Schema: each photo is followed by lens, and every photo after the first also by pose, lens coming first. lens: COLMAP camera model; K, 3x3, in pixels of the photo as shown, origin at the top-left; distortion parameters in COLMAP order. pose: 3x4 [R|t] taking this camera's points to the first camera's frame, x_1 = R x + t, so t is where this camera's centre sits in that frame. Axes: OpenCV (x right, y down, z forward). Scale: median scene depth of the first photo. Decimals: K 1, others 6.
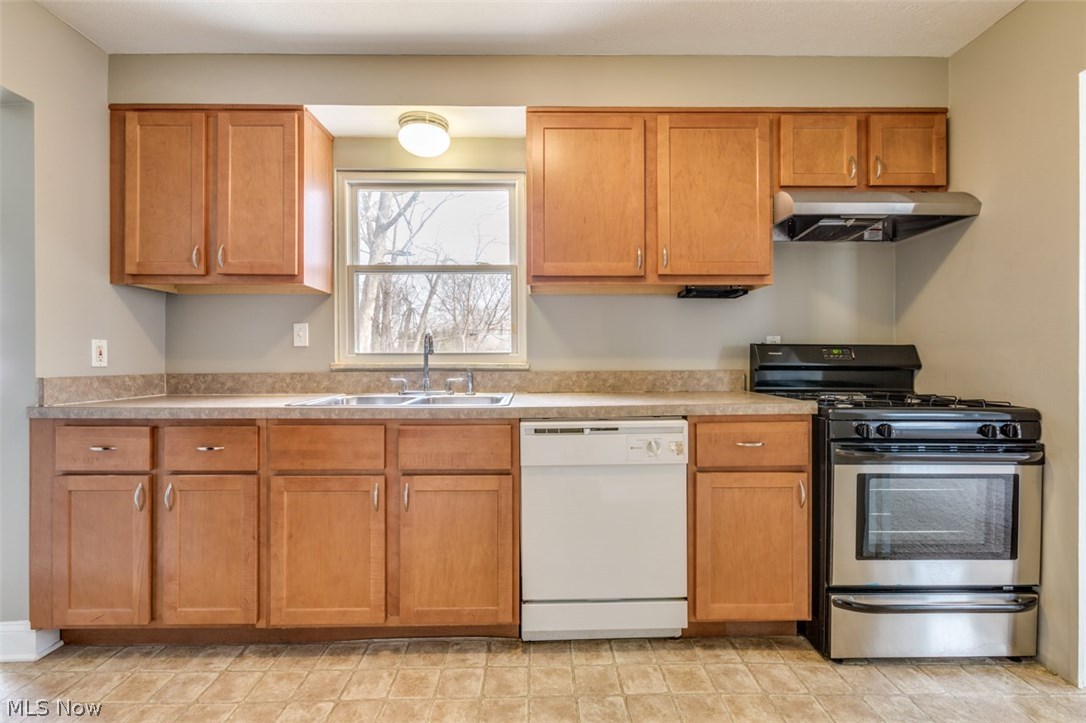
lens RADIAL K [[479.7, 0, 546.0], [0, 479.7, 363.0], [0, 0, 1]] dist [-0.003156, 0.000691]
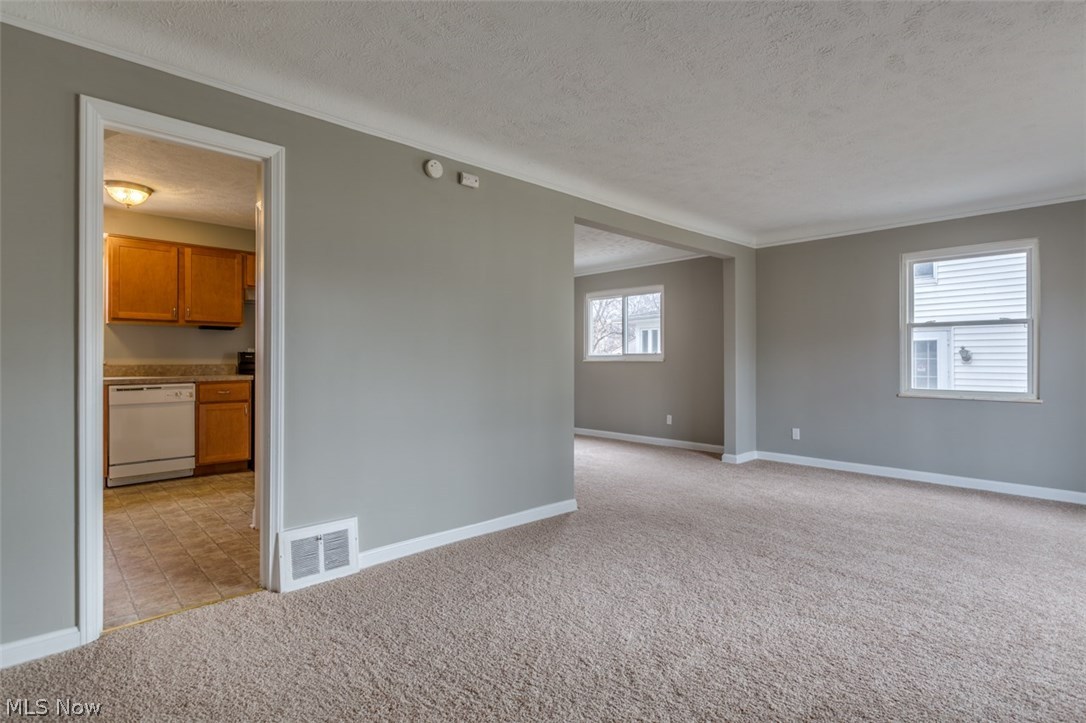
lens RADIAL K [[549.8, 0, 548.5], [0, 549.8, 356.1], [0, 0, 1]] dist [0.001097, 0.001625]
pose [[0.744631, 0.005190, 0.667457, -0.216281], [0.005740, 0.999883, -0.014179, 0.025141], [-0.667452, 0.014390, 0.744514, -2.074486]]
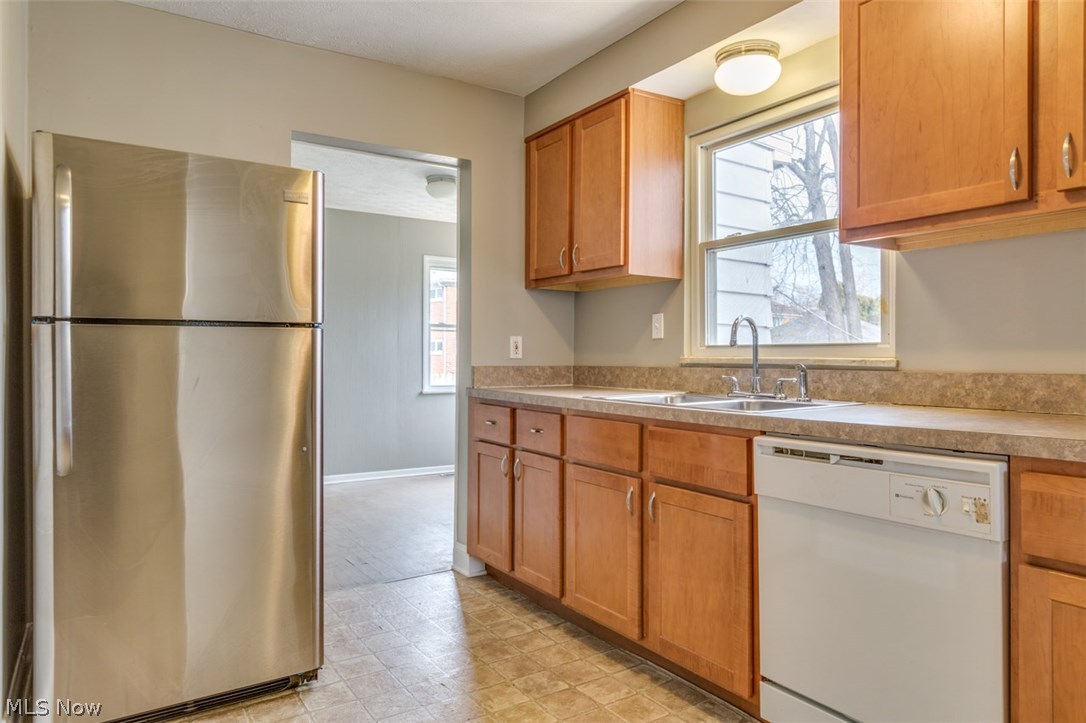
lens RADIAL K [[698.0, 0, 542.1], [0, 698.0, 359.5], [0, 0, 1]] dist [-0.001171, -0.000832]
pose [[0.531247, 0.008352, -0.847176, 0.608158], [-0.008830, 0.999952, 0.004321, 0.001948], [0.847171, 0.005185, 0.531295, 0.117505]]
